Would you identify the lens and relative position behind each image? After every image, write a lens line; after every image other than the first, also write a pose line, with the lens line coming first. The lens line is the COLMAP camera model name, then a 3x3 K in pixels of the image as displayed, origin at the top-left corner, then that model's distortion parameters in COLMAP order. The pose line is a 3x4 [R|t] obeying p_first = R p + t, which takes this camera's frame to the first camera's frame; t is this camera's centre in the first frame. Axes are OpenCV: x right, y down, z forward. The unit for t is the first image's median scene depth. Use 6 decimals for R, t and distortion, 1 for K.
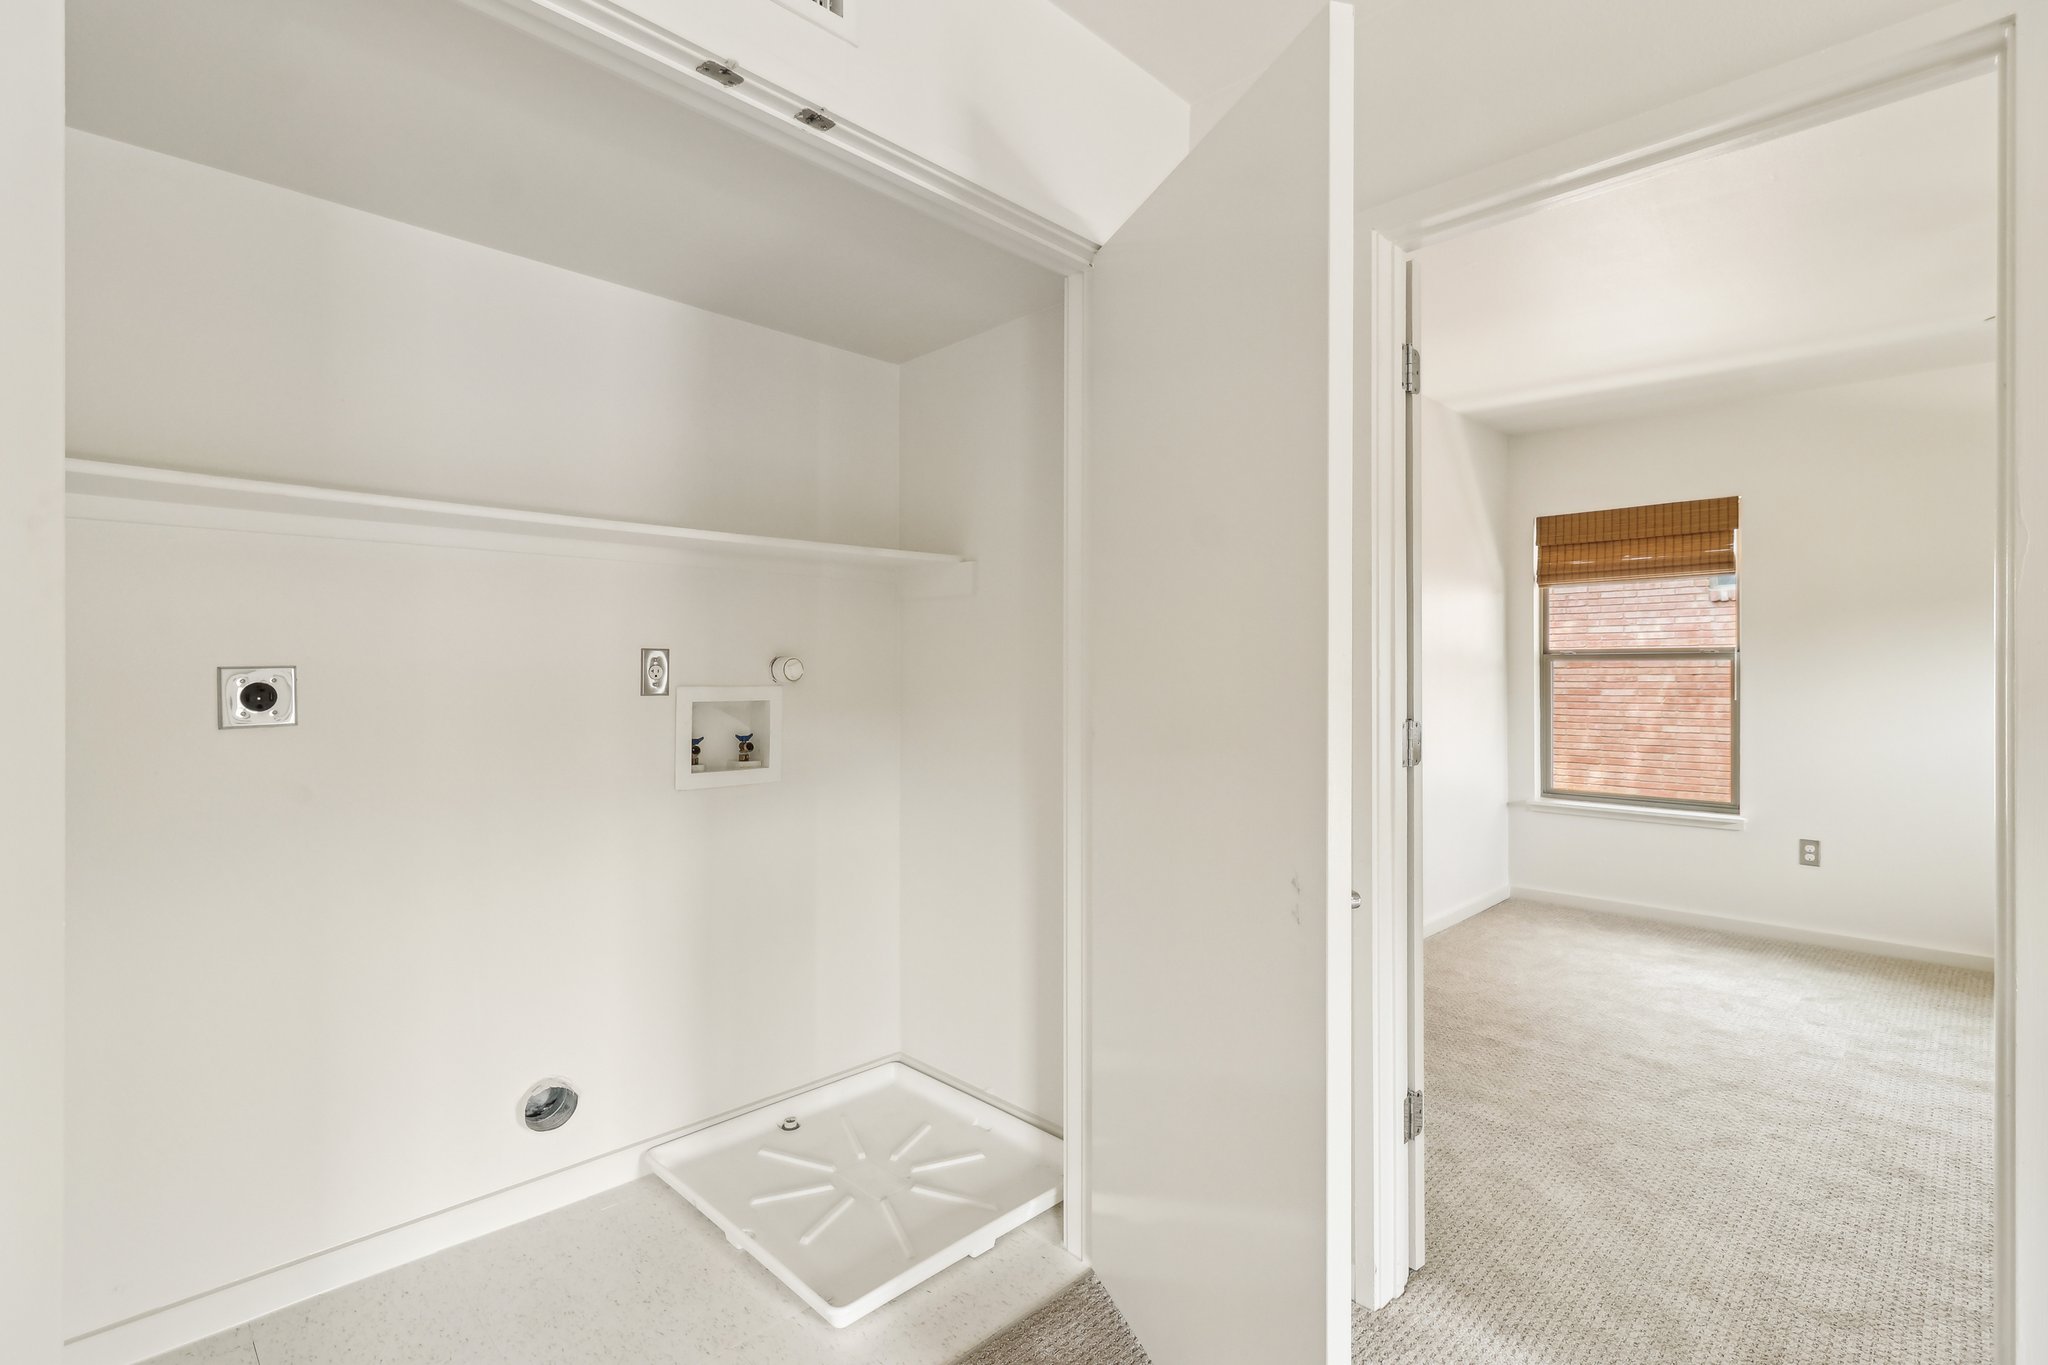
lens RADIAL K [[949.0, 0, 1016.0], [0, 949.0, 683.9], [0, 0, 1]] dist [0.000467, -0.000286]
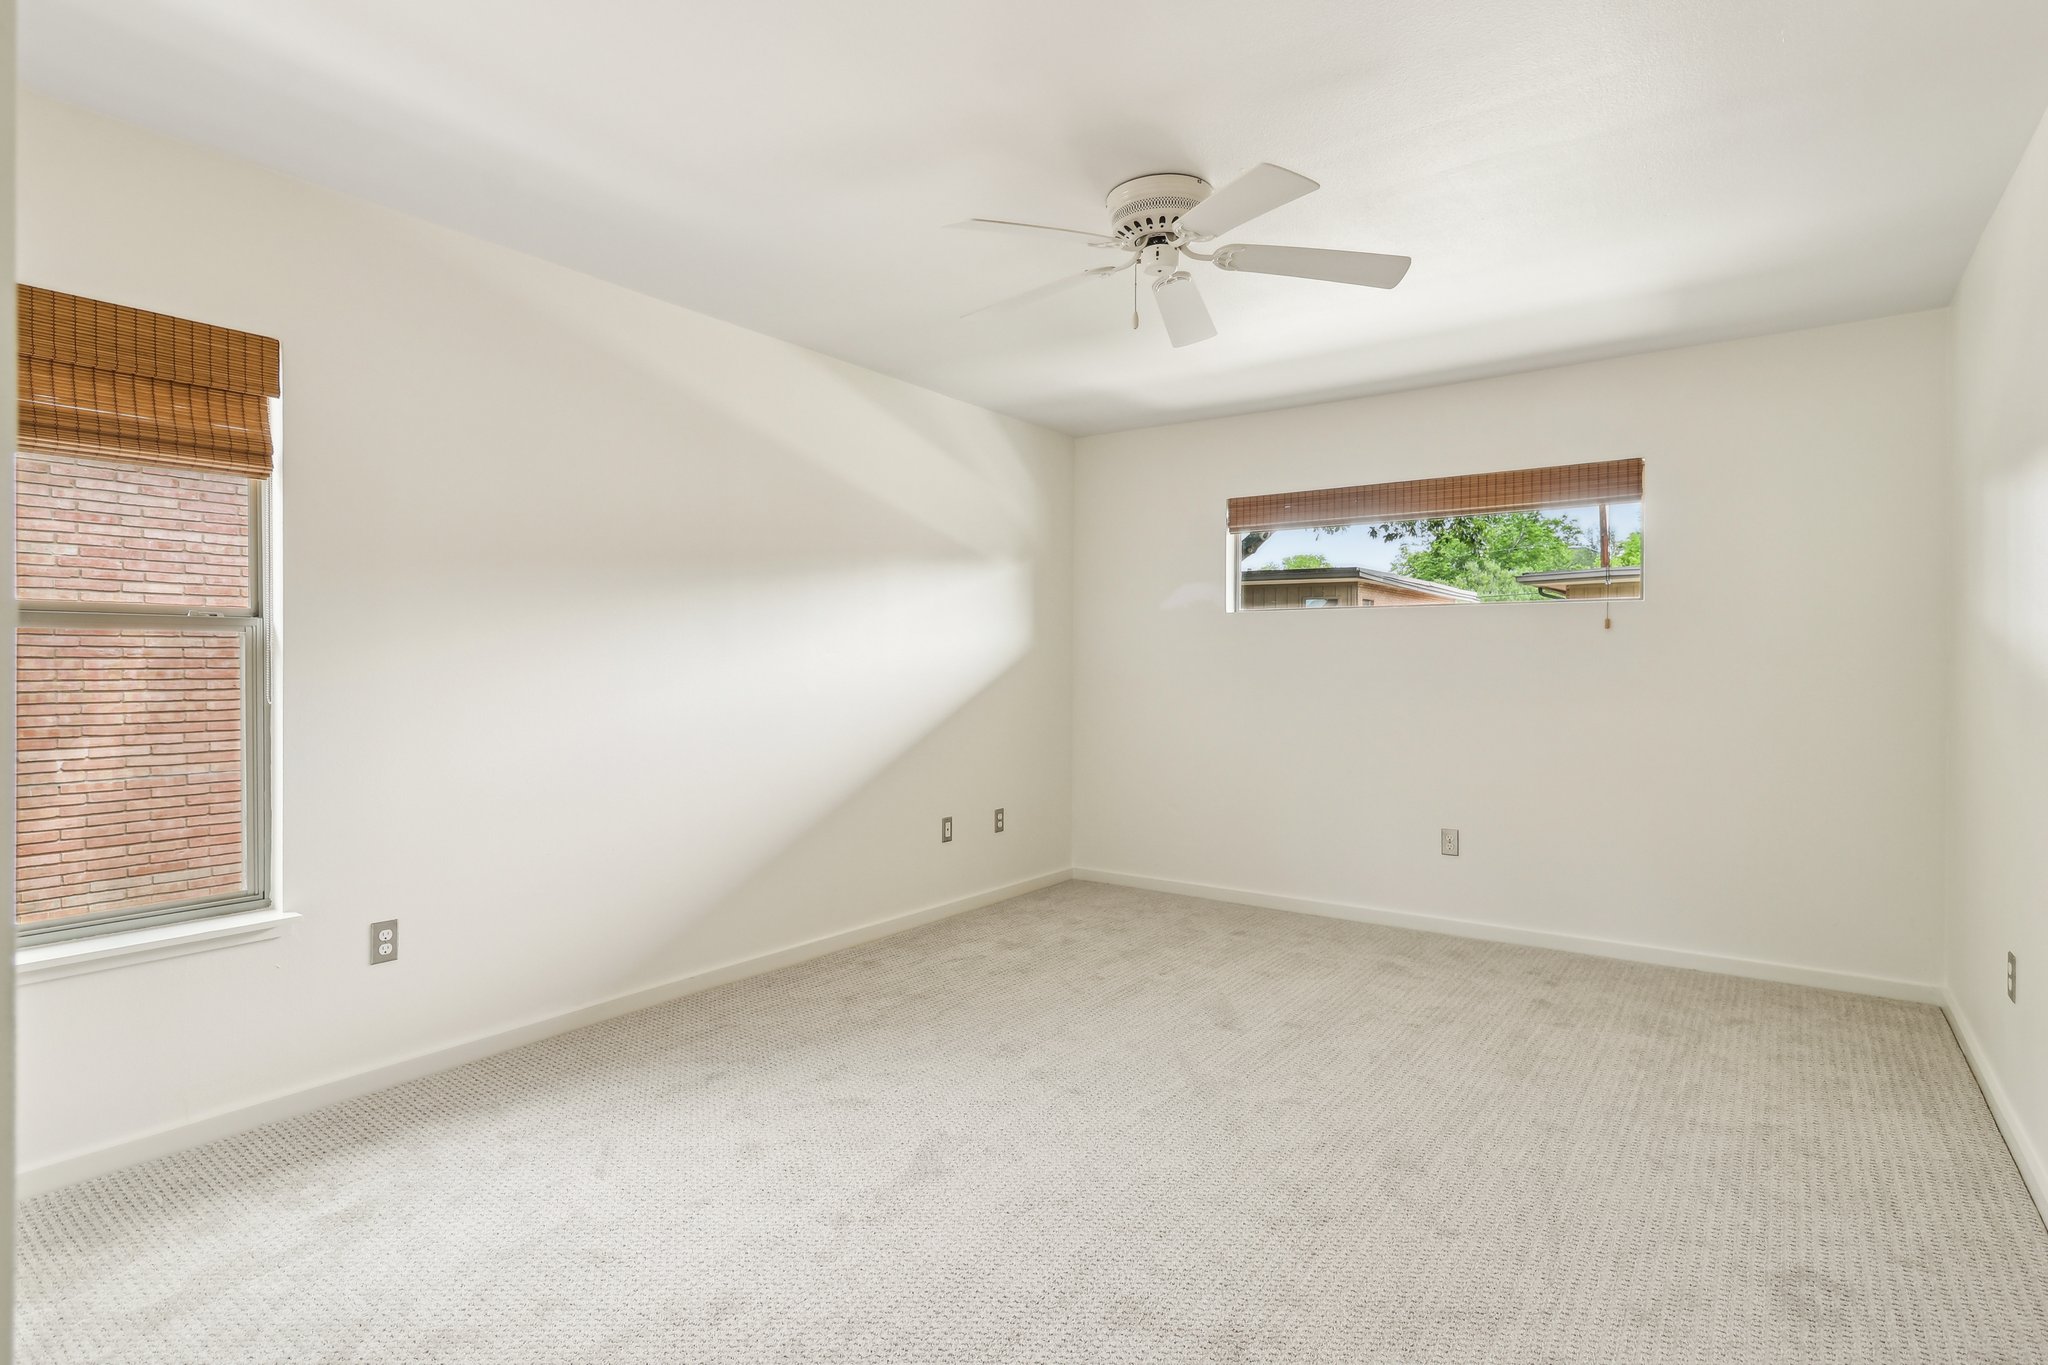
lens RADIAL K [[1020.2, 0, 1023.5], [0, 1020.2, 657.3], [0, 0, 1]] dist [-0.000026, -0.000095]
pose [[-0.167308, 0.004494, 0.985895, 0.093571], [0.010269, 0.999943, -0.002816, -0.004321], [-0.985851, 0.009653, -0.167344, 0.662881]]
